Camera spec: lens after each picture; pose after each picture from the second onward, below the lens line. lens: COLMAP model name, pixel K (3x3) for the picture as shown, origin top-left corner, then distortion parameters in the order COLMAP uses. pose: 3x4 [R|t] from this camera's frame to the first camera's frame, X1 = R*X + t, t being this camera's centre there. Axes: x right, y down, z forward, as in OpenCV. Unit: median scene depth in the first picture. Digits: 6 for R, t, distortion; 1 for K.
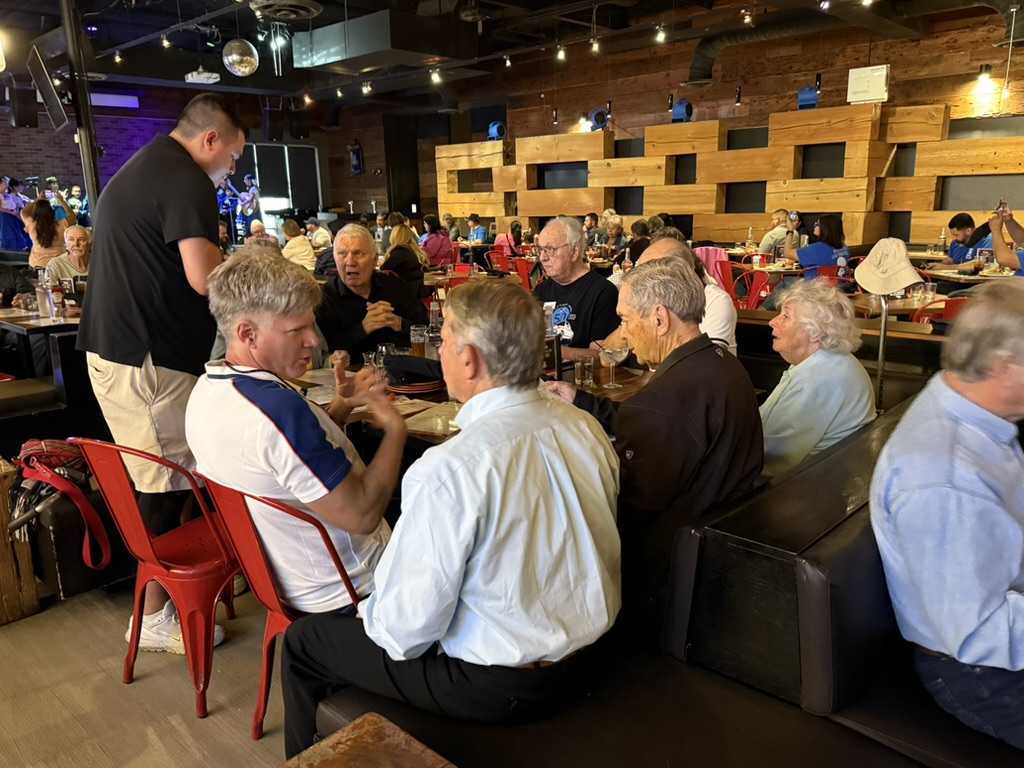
lens RADIAL K [[820.9, 0, 512.0], [0, 820.9, 384.0], [0, 0, 1]] dist [-0.018625, -0.005056]
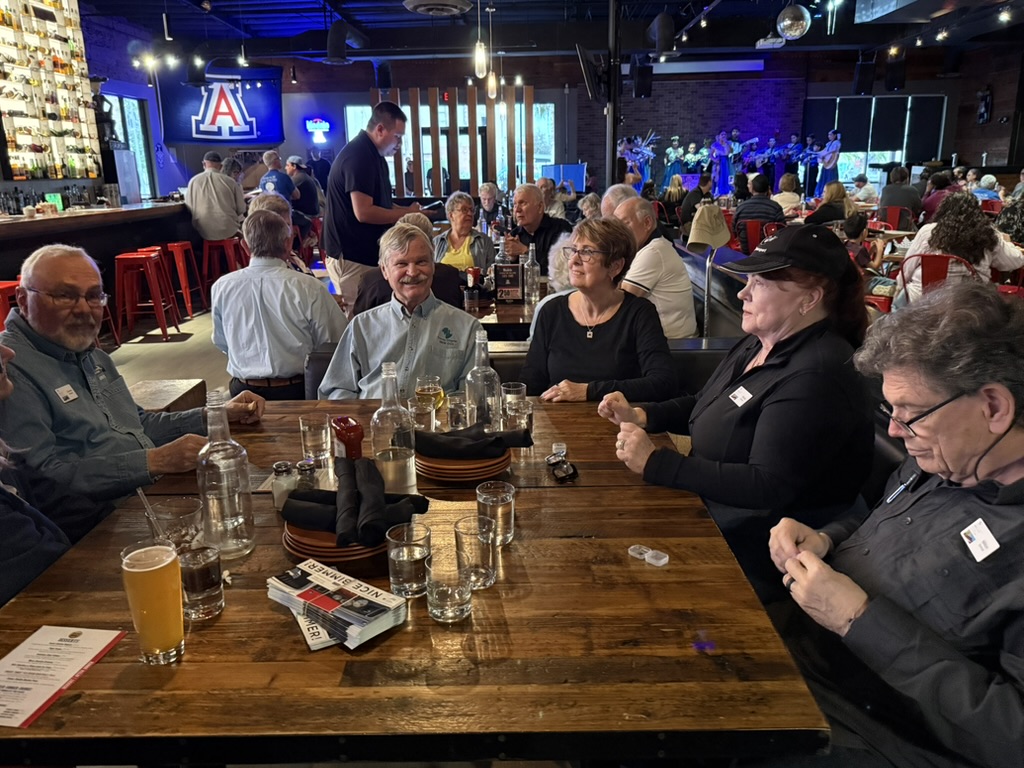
lens RADIAL K [[820.9, 0, 512.0], [0, 820.9, 384.0], [0, 0, 1]] dist [-0.018625, -0.005056]
pose [[0.676928, 0.182952, -0.712949, 0.241509], [-0.141589, 0.982893, 0.117788, -0.002893], [0.722302, 0.021212, 0.691252, -0.005050]]
